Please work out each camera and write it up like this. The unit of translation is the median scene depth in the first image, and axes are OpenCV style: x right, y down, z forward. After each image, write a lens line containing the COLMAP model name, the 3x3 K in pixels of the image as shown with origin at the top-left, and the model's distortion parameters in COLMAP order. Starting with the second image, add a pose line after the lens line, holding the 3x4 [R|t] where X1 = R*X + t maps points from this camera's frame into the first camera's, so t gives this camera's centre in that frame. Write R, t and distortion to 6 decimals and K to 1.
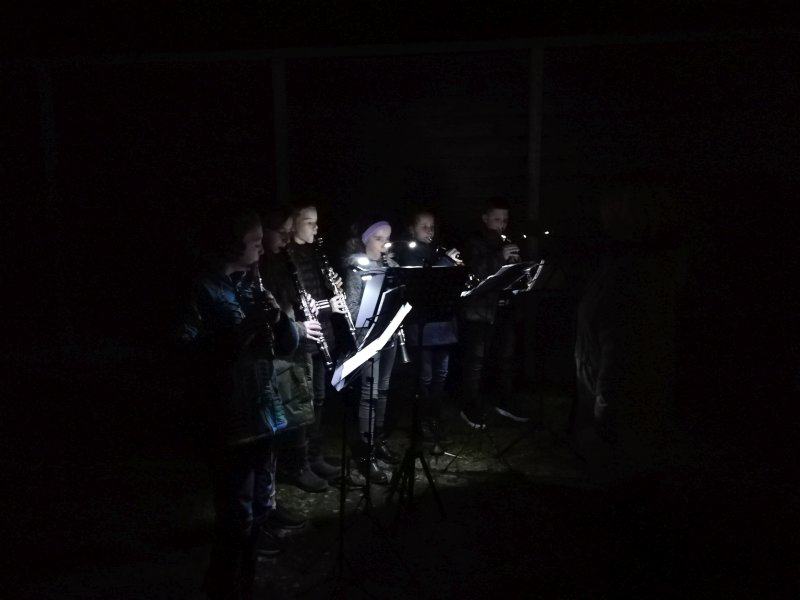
lens RADIAL K [[619.9, 0, 398.2], [0, 619.9, 296.1], [0, 0, 1]] dist [0.058806, -0.071796]
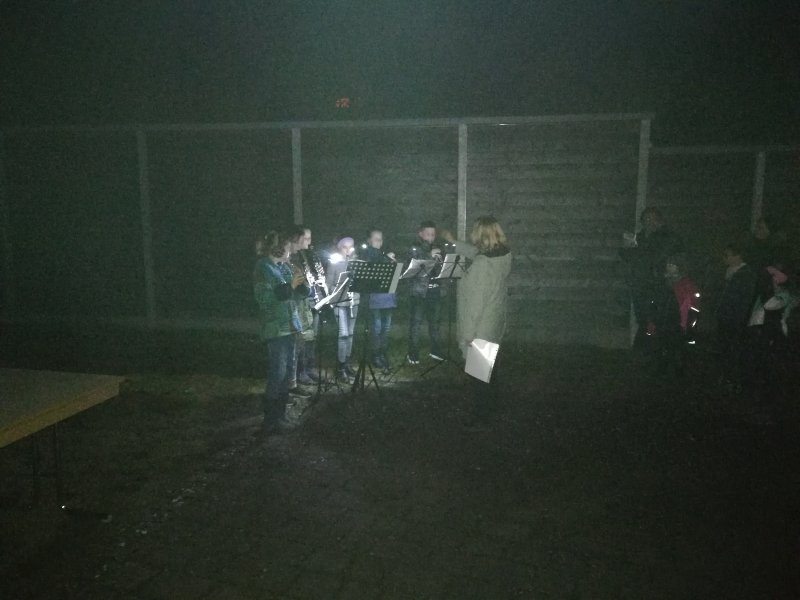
lens RADIAL K [[619.9, 0, 403.1], [0, 619.9, 297.0], [0, 0, 1]] dist [0.058806, -0.071796]
pose [[0.998837, 0.004773, -0.047986, 0.195816], [-0.005408, 0.999899, -0.013124, 0.067604], [0.047919, 0.013368, 0.998762, -0.689668]]
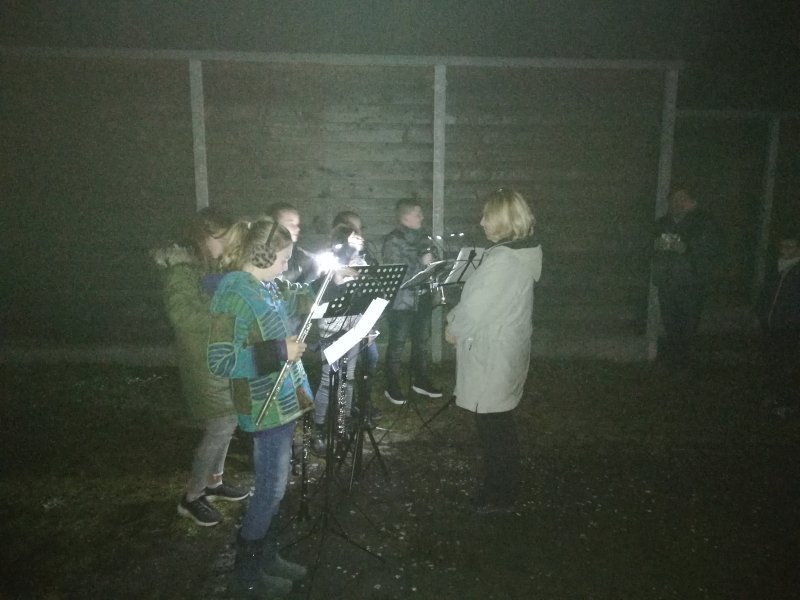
lens RADIAL K [[619.9, 0, 392.6], [0, 619.9, 300.7], [0, 0, 1]] dist [0.058806, -0.071796]
pose [[0.981195, -0.029261, 0.190790, -0.108888], [0.025155, 0.999398, 0.023907, -0.005481], [-0.191375, -0.018658, 0.981340, -0.112558]]
